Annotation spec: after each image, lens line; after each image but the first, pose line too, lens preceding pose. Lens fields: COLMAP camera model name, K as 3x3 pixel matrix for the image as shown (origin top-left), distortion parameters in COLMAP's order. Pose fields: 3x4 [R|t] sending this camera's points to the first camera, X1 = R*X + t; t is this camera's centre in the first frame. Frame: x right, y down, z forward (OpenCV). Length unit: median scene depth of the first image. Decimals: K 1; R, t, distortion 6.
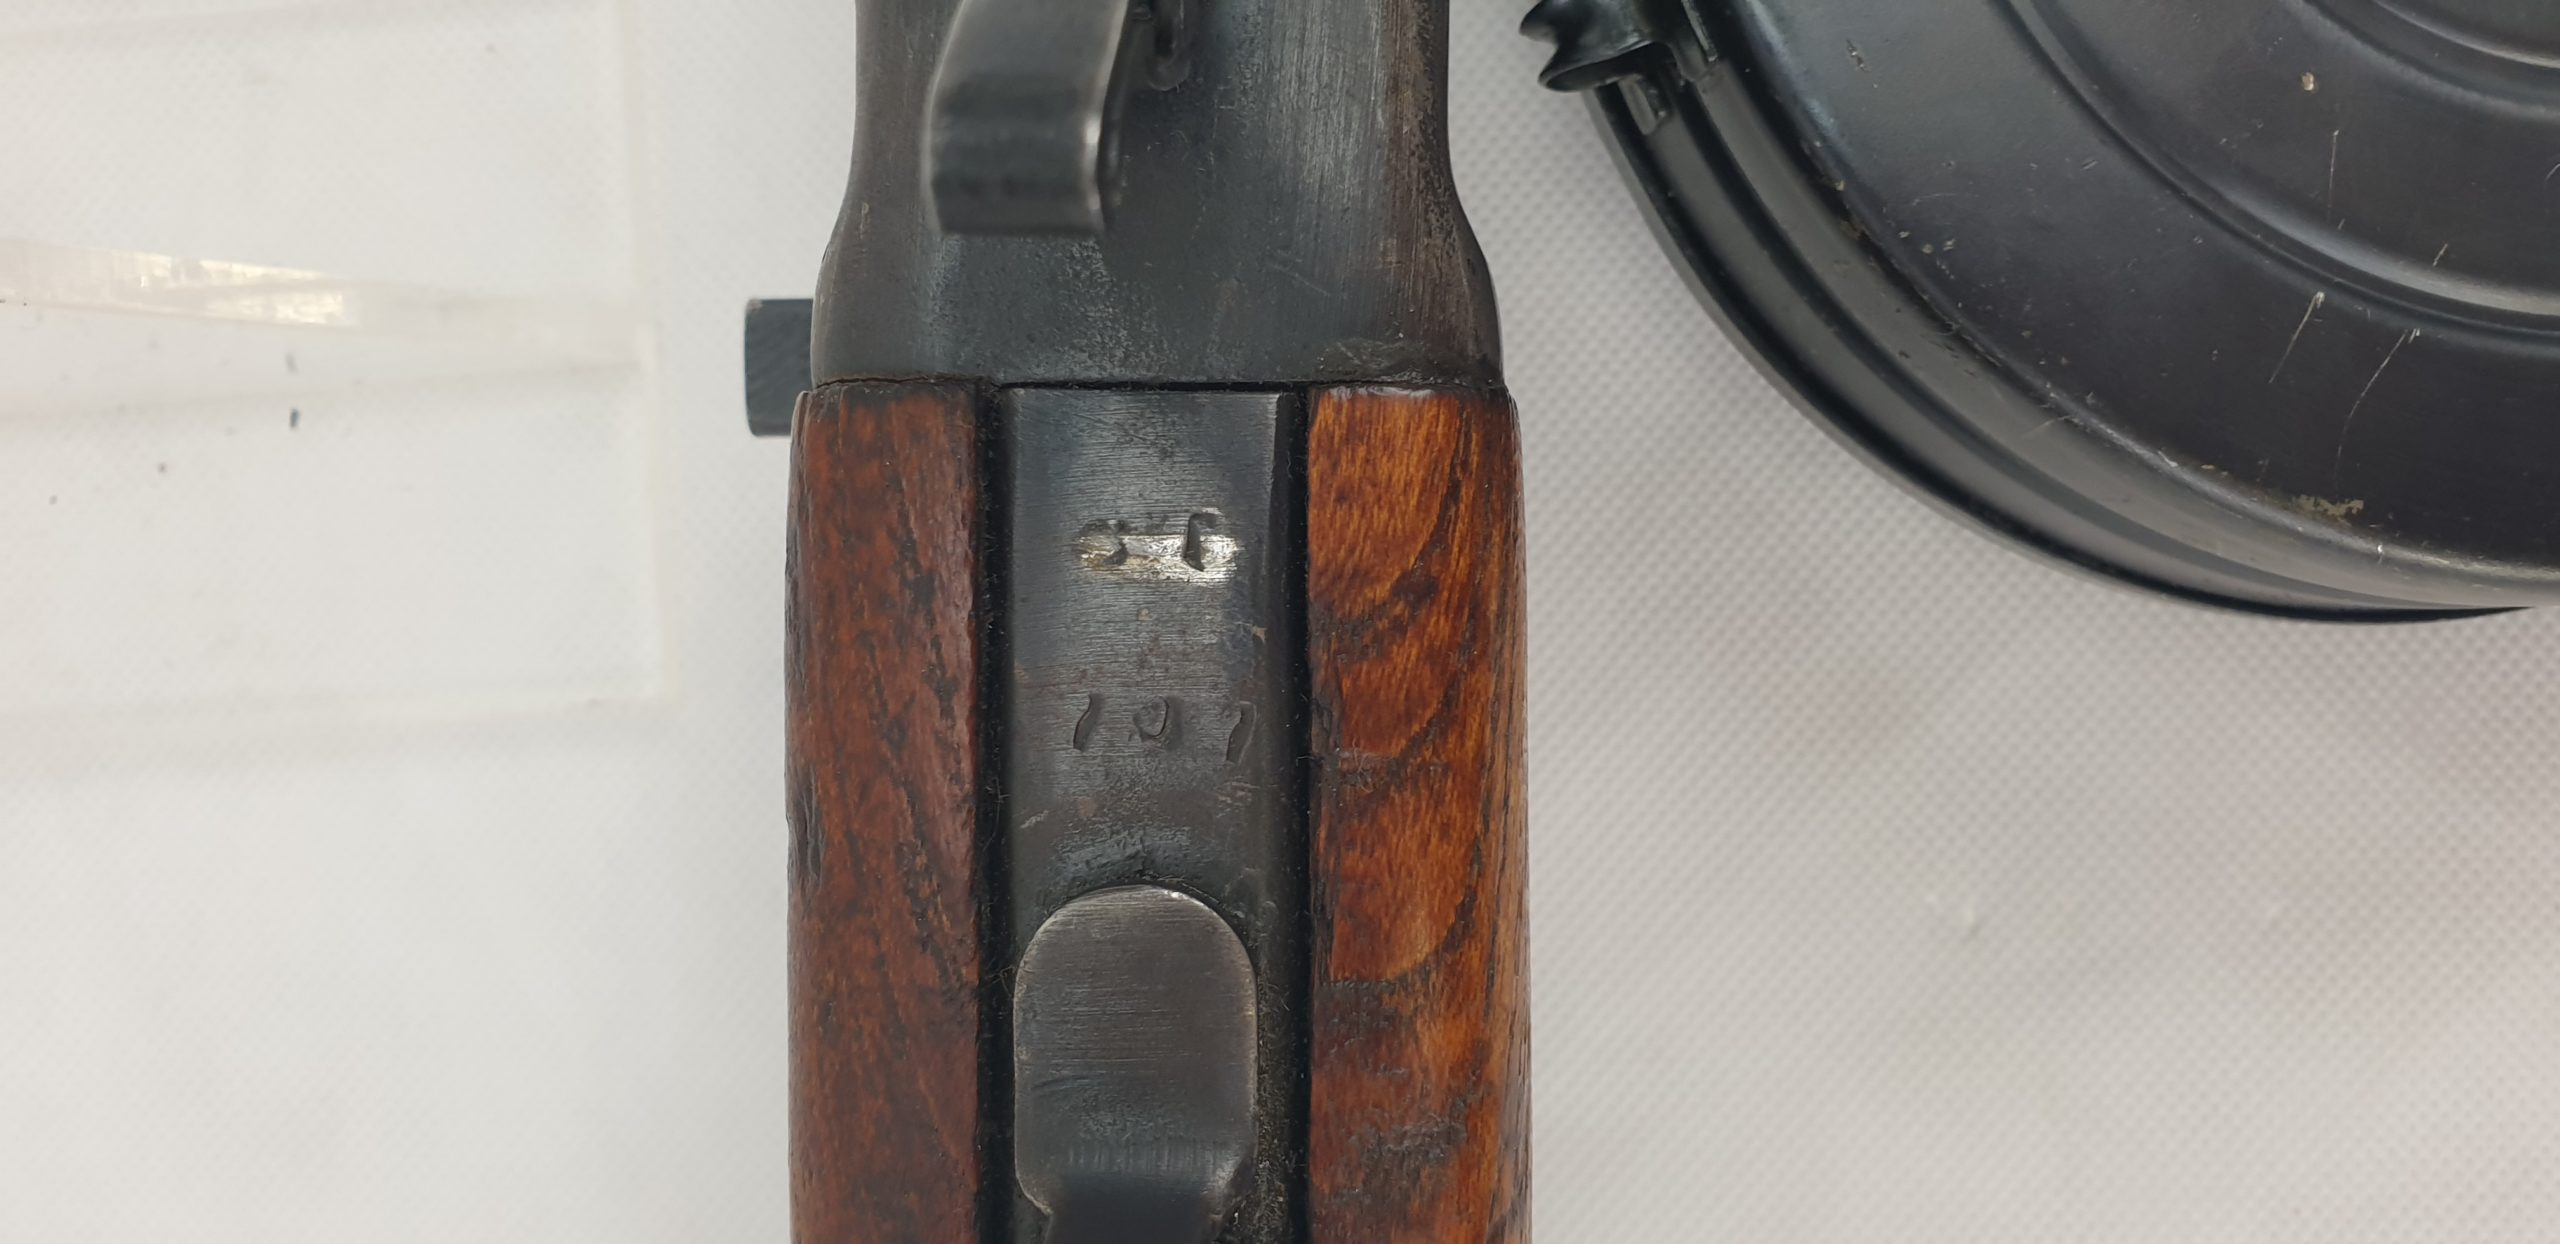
lens RADIAL K [[2042.2, 0, 1269.0], [0, 2042.2, 625.4], [0, 0, 1]] dist [0.011912, -0.031736]
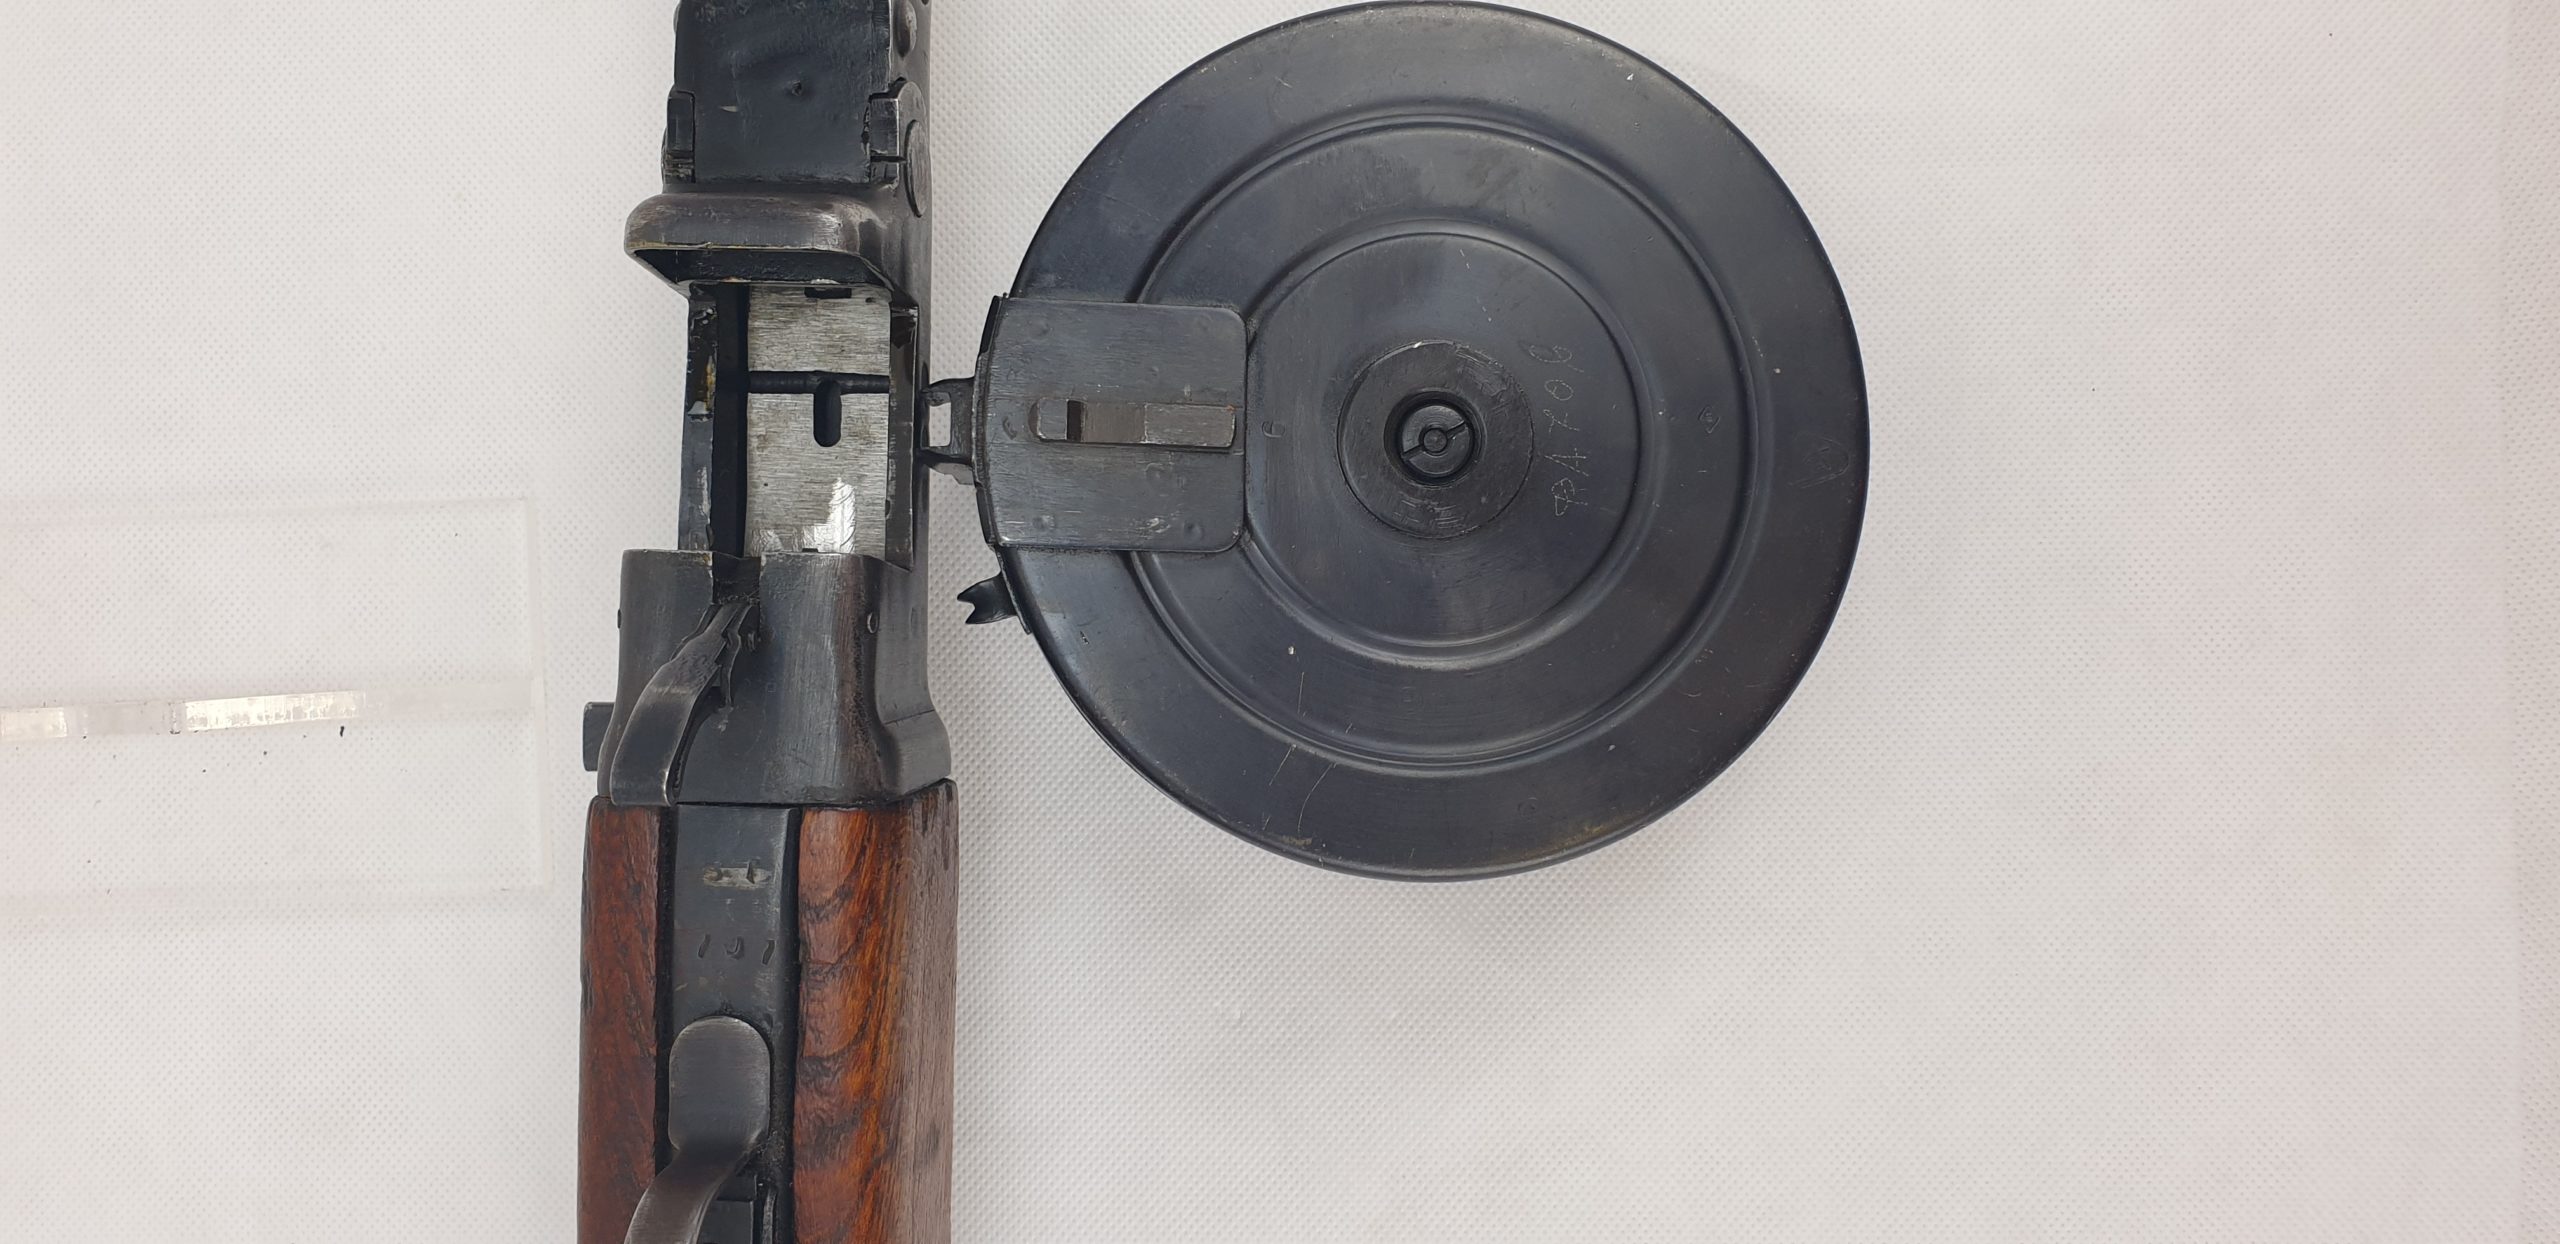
lens RADIAL K [[2042.2, 0, 1291.6], [0, 2042.2, 619.0], [0, 0, 1]] dist [0.011912, -0.031736]
pose [[0.999113, 0.022937, 0.035304, 0.503210], [-0.022484, 0.999660, -0.013171, -0.318824], [-0.035594, 0.012366, 0.999290, -1.418723]]
